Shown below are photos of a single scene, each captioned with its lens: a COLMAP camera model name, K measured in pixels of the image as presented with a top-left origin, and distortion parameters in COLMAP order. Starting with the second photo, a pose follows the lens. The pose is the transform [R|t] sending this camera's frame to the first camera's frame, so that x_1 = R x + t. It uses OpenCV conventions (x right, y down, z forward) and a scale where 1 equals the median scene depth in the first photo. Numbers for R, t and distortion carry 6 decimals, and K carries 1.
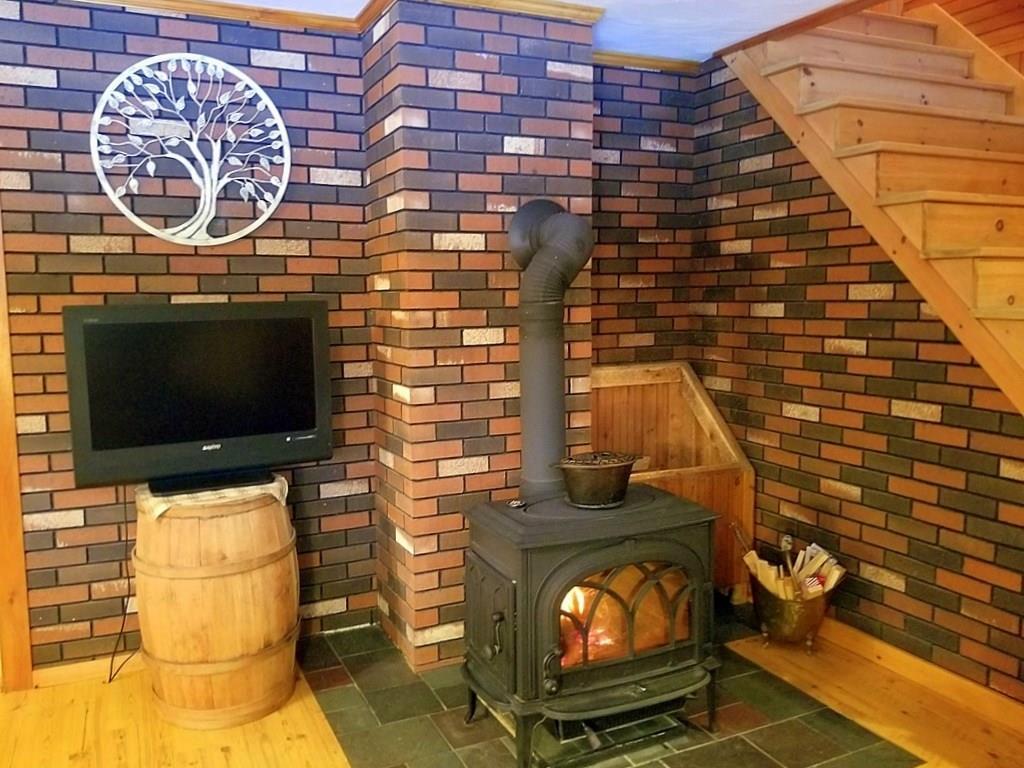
lens RADIAL K [[817.7, 0, 508.6], [0, 817.7, 383.3], [0, 0, 1]] dist [0.032164, -0.032599]
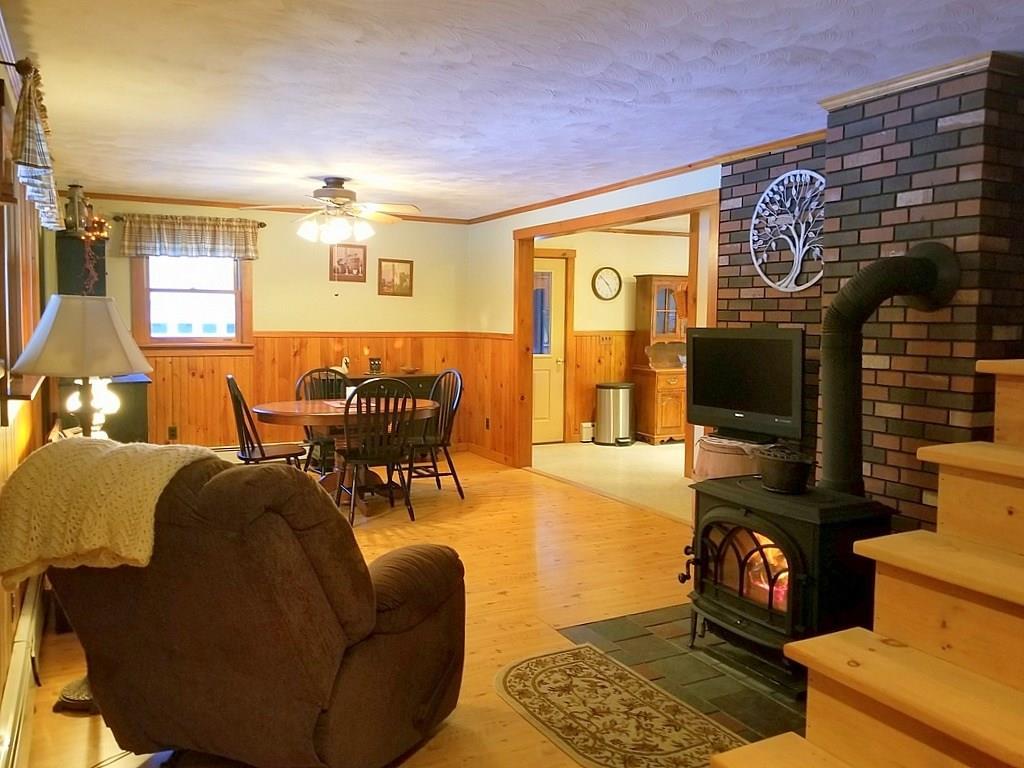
lens RADIAL K [[817.7, 0, 509.7], [0, 817.7, 382.3], [0, 0, 1]] dist [0.032164, -0.032599]
pose [[0.059402, 0.087736, -0.994371, 1.161447], [-0.126994, 0.988700, 0.079649, -0.056262], [0.990123, 0.121548, 0.069873, 0.396773]]
